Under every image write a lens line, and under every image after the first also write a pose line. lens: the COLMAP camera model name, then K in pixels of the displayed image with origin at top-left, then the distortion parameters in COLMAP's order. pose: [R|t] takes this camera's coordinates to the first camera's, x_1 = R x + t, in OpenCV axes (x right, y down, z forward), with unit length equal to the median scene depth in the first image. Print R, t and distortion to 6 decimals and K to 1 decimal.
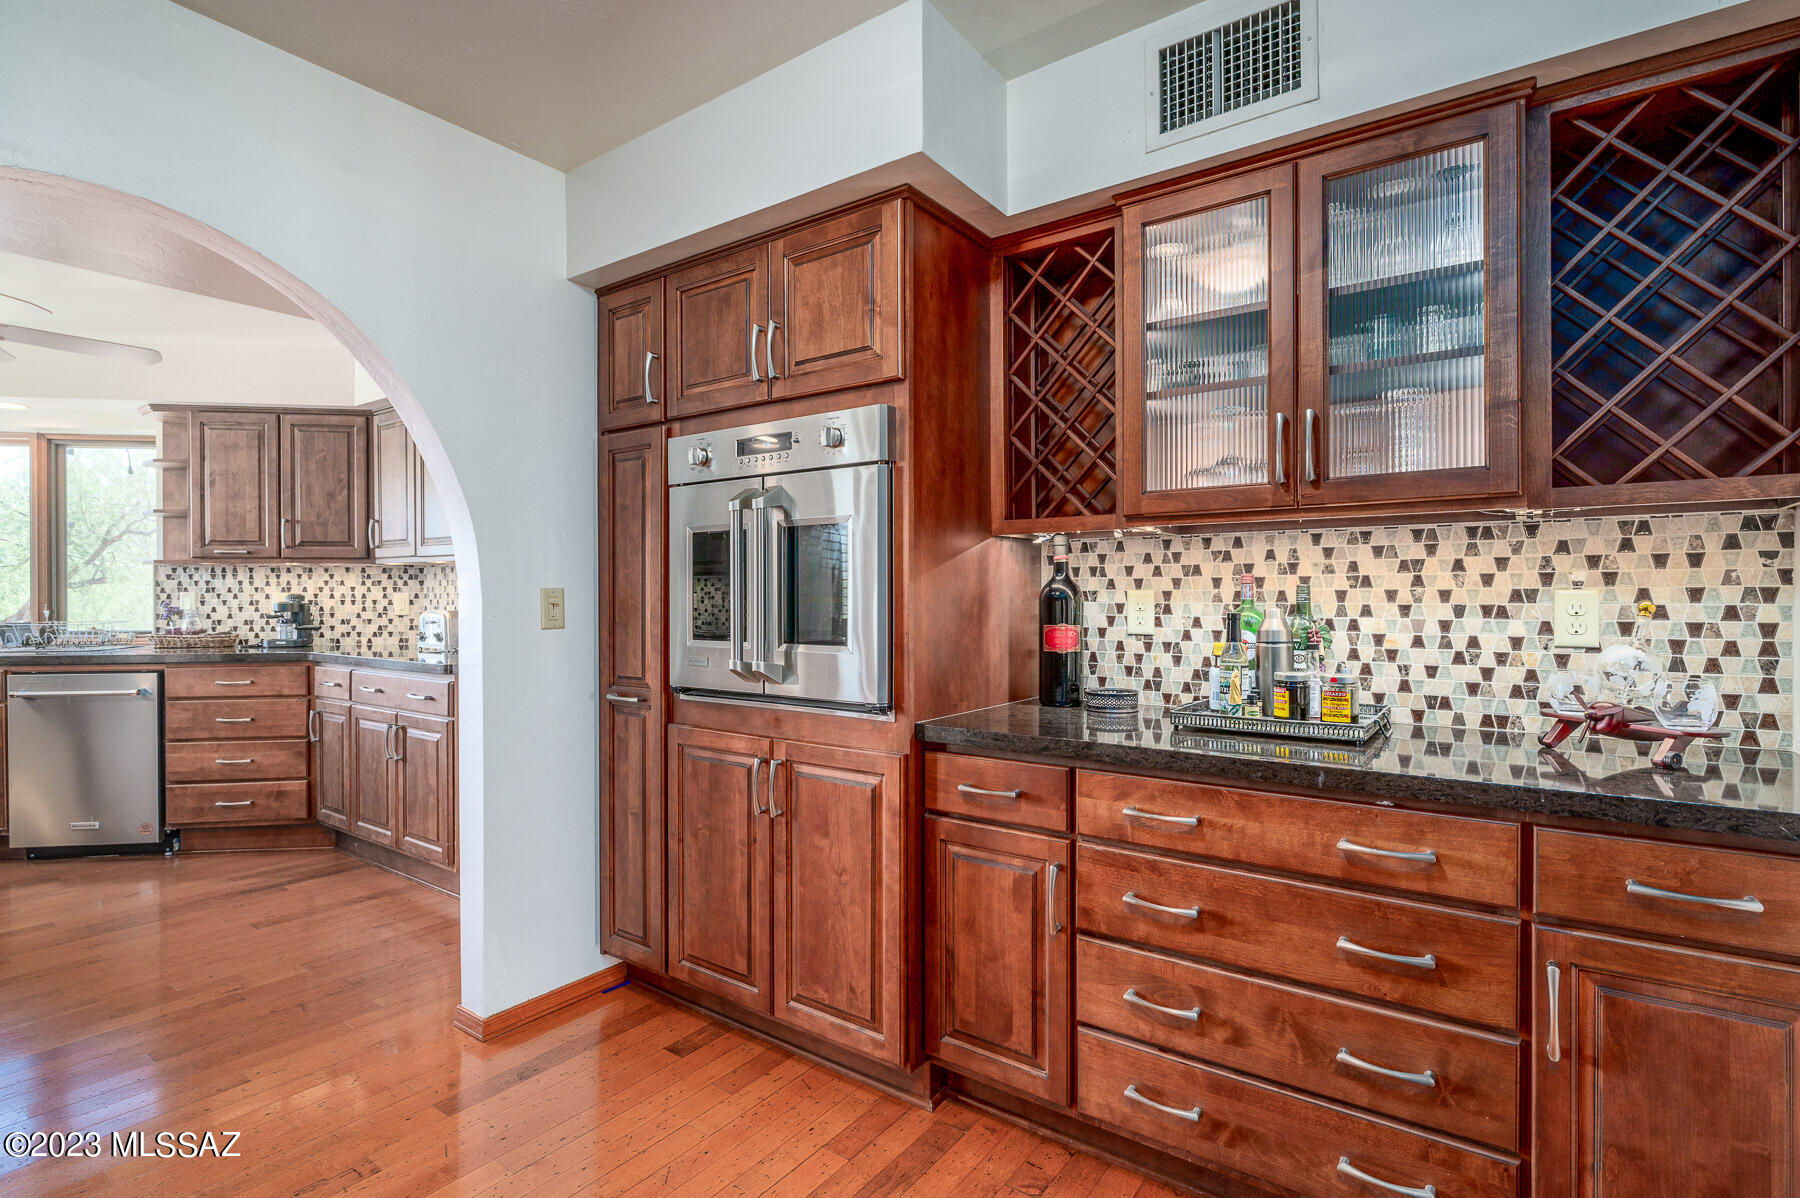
lens RADIAL K [[869.5, 0, 894.0], [0, 869.5, 596.3], [0, 0, 1]] dist [0.000201, -0.000696]
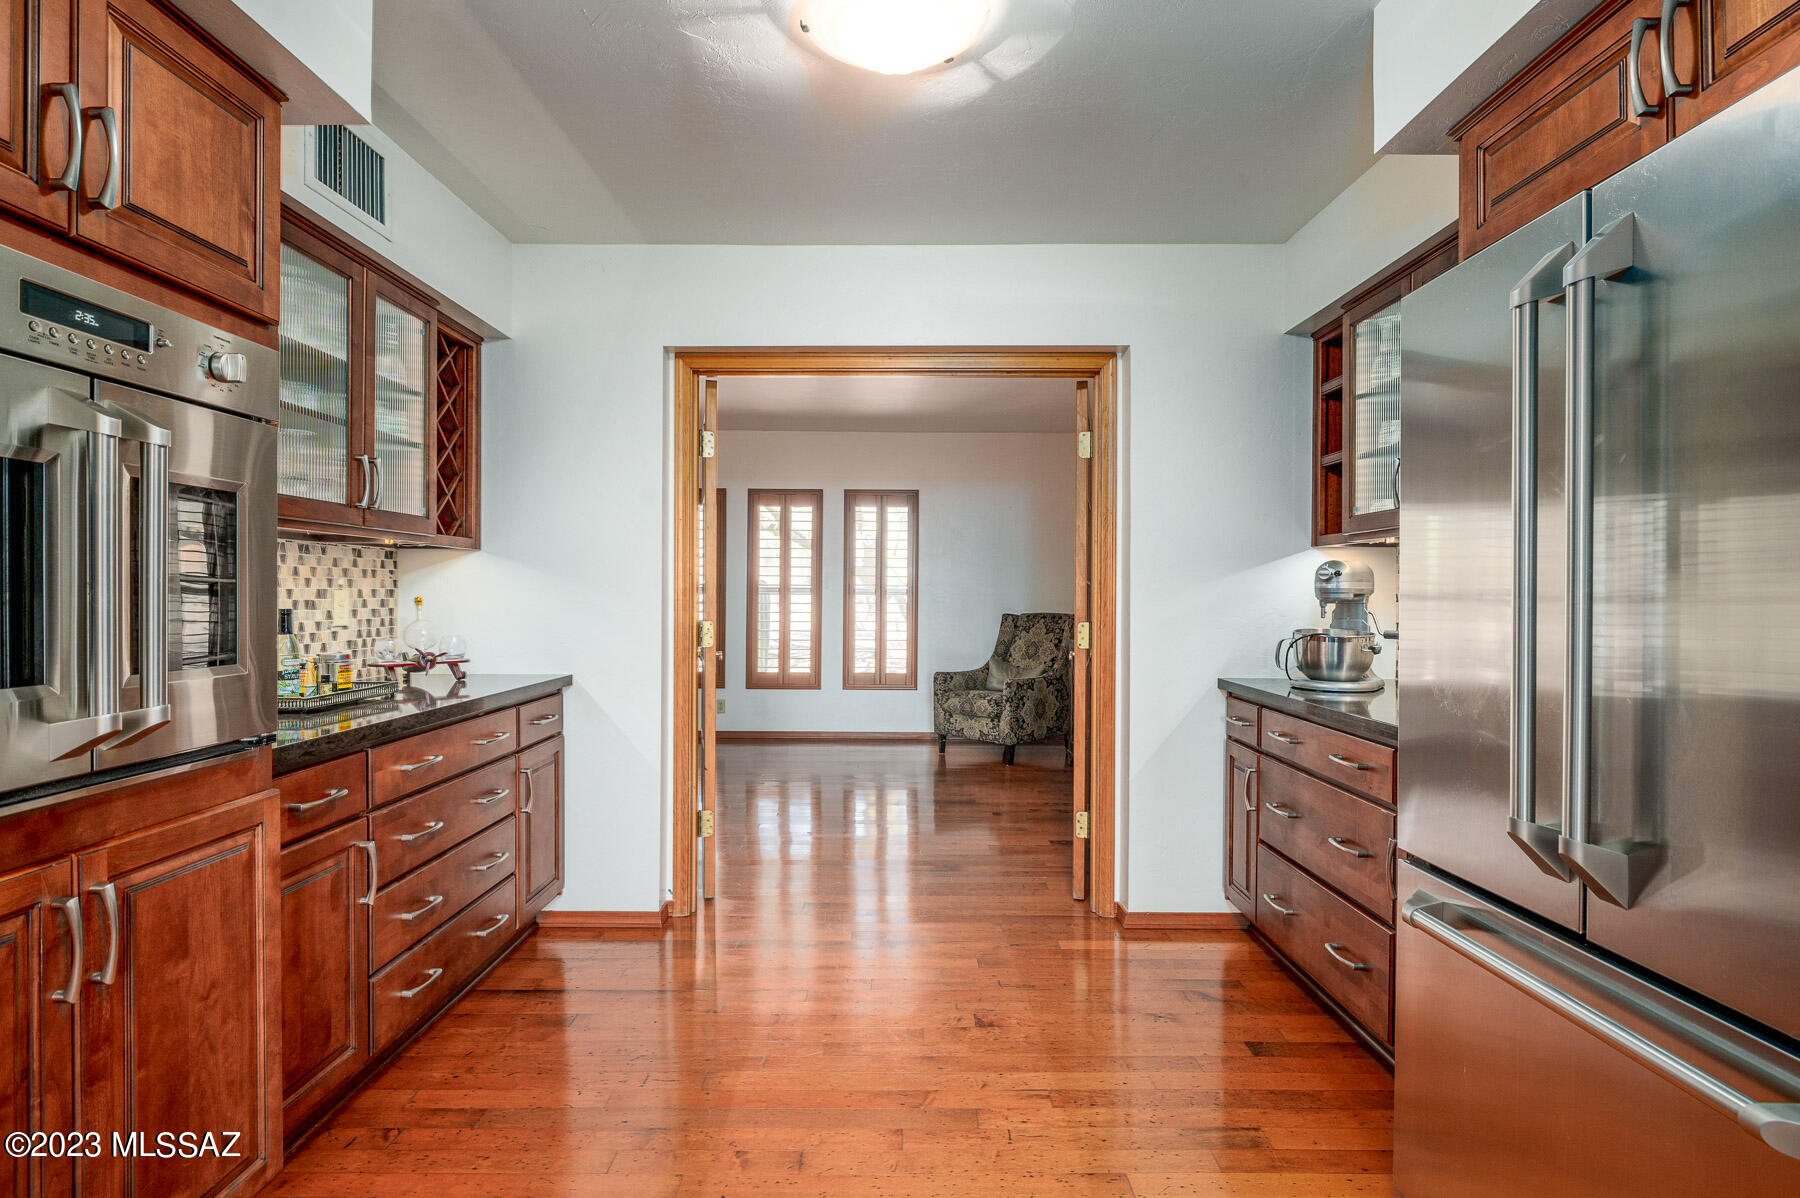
lens RADIAL K [[869.5, 0, 894.0], [0, 869.5, 596.3], [0, 0, 1]] dist [0.000201, -0.000696]
pose [[-0.582883, -0.003960, 0.812547, -1.075382], [-0.004086, 0.999990, 0.001942, -0.003074], [-0.812546, -0.002188, -0.582893, 1.093907]]
